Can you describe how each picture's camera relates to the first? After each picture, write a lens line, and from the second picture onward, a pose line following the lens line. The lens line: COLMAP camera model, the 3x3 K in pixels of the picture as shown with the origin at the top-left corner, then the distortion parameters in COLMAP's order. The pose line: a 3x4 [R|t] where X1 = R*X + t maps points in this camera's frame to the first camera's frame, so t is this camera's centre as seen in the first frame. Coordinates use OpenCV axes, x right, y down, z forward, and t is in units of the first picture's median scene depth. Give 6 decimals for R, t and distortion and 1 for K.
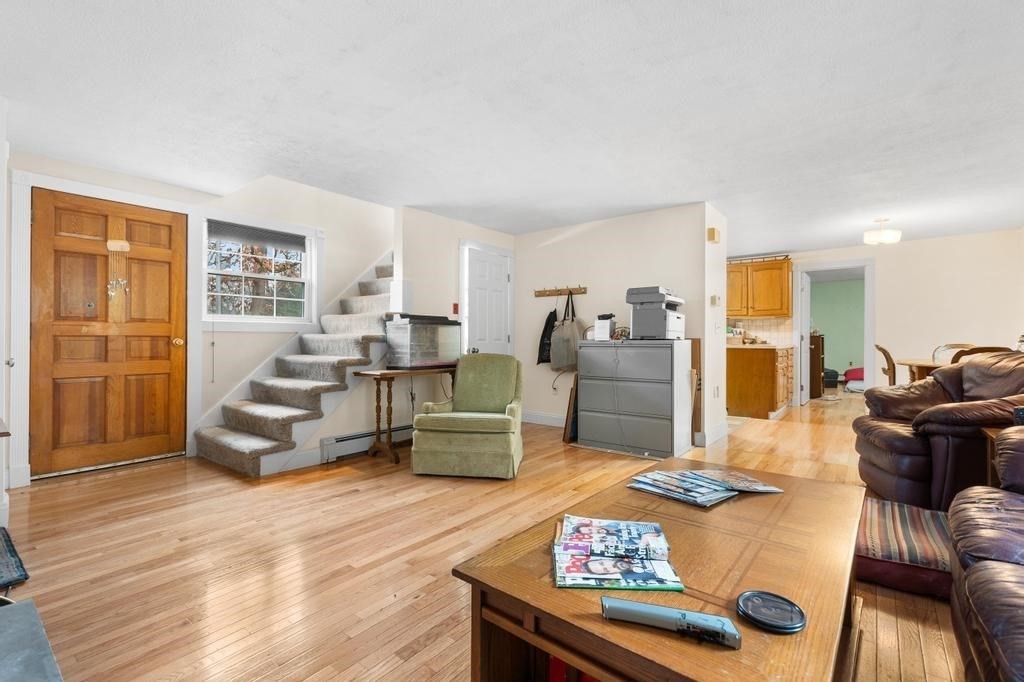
lens RADIAL K [[460.4, 0, 509.7], [0, 460.4, 340.7], [0, 0, 1]] dist [0.001172, 0.000431]
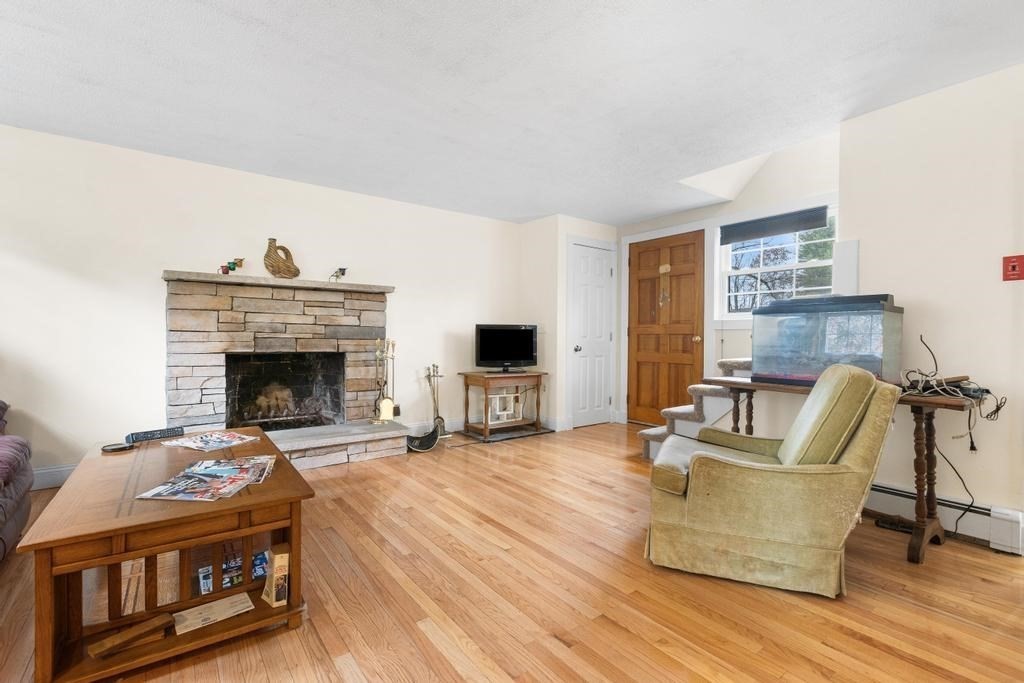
lens RADIAL K [[460.4, 0, 510.6], [0, 460.4, 340.5], [0, 0, 1]] dist [0.001172, 0.000431]
pose [[-0.246091, 0.007670, -0.969216, 0.641114], [-0.007489, 0.999924, 0.009814, -0.001705], [0.969218, 0.009673, -0.246015, 0.961968]]
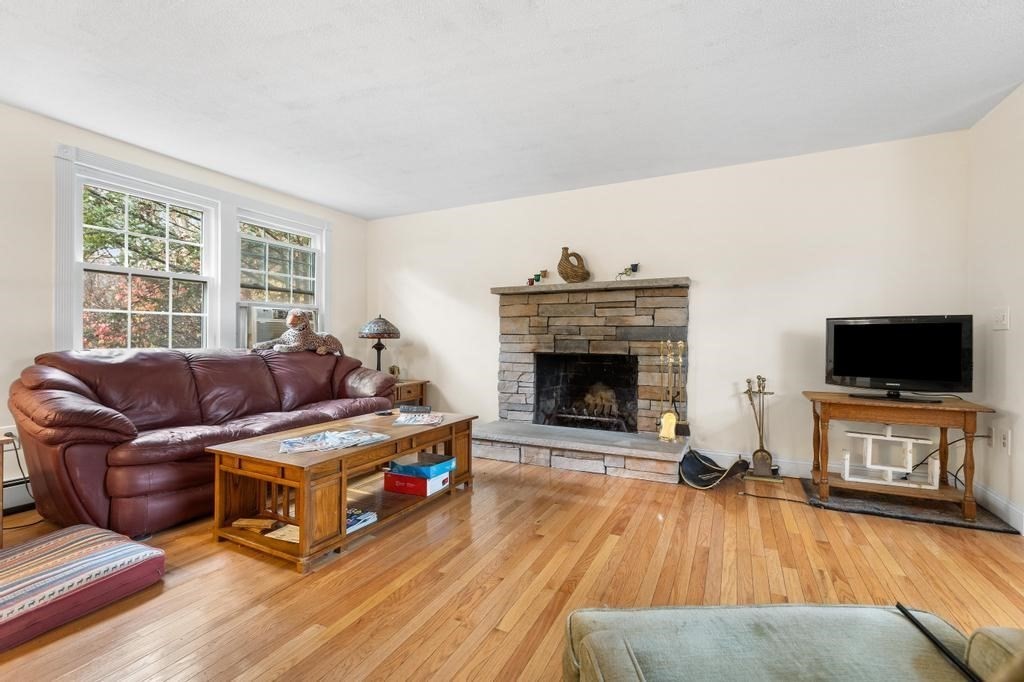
lens RADIAL K [[460.4, 0, 509.4], [0, 460.4, 336.2], [0, 0, 1]] dist [0.001172, 0.000431]
pose [[-0.977110, -0.001613, -0.212727, 0.094150], [-0.001044, 0.999996, -0.002790, 0.001831], [0.212730, -0.002504, -0.977108, 1.267138]]
